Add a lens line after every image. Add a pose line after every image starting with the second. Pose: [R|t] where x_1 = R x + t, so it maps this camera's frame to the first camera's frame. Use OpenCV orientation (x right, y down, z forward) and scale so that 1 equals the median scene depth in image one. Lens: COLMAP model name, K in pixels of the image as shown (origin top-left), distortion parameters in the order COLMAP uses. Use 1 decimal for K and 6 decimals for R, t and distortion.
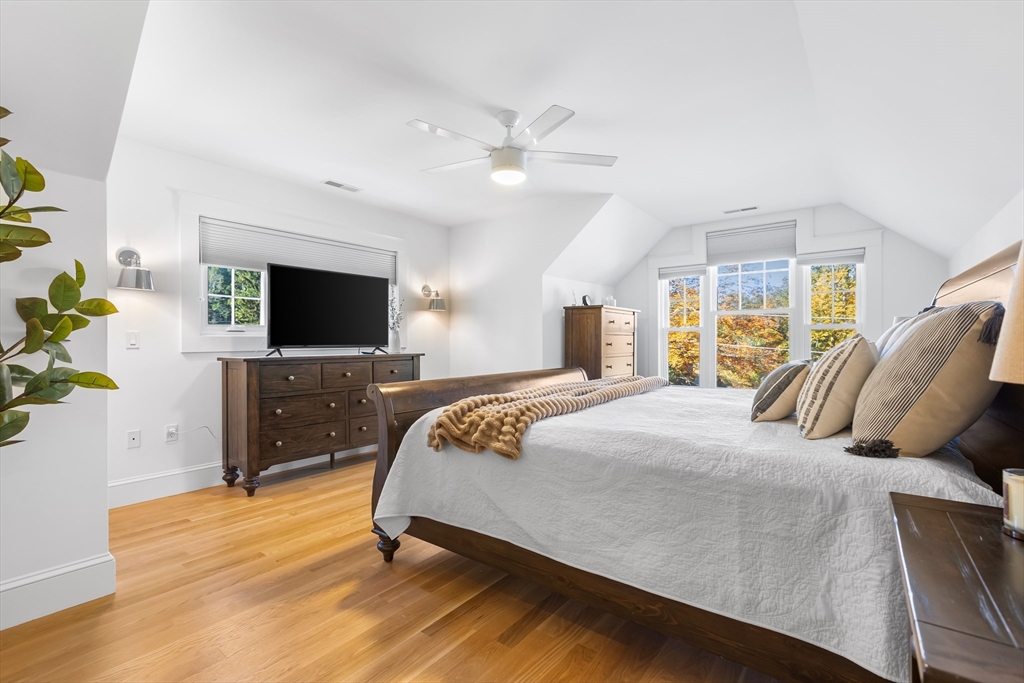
lens RADIAL K [[457.8, 0, 512.0], [0, 457.8, 341.5], [0, 0, 1]] dist [0.001292, 0.000238]
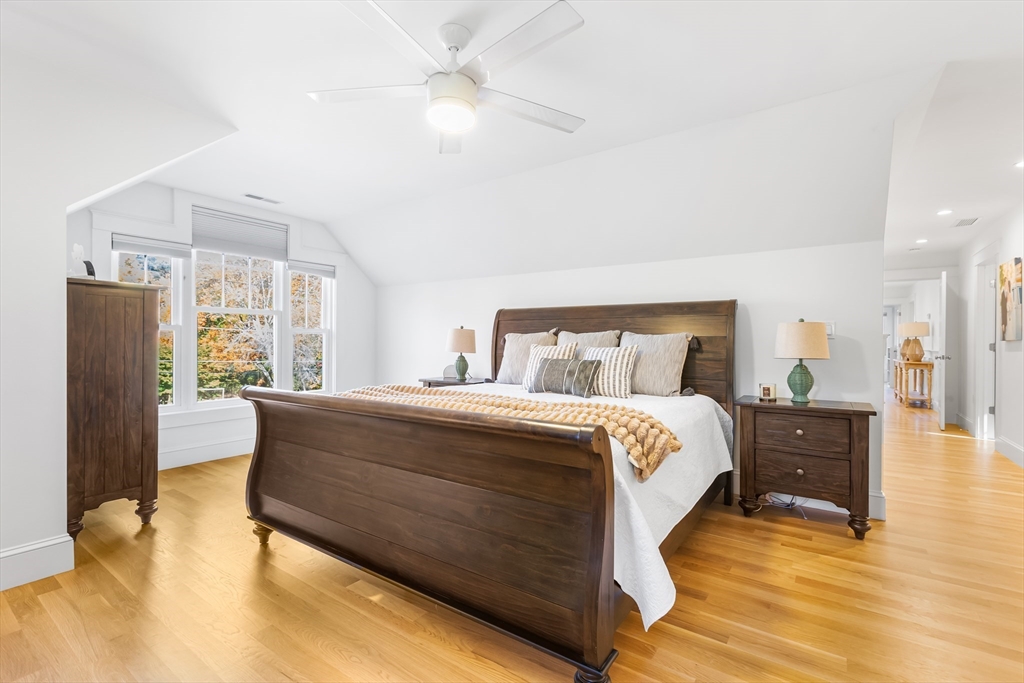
lens RADIAL K [[457.8, 0, 512.0], [0, 457.8, 341.5], [0, 0, 1]] dist [0.001292, 0.000238]
pose [[-0.038623, -0.001994, 0.999252, -1.172196], [-0.002242, 0.999996, 0.001909, -0.024148], [-0.999251, -0.002167, -0.038627, 1.504084]]
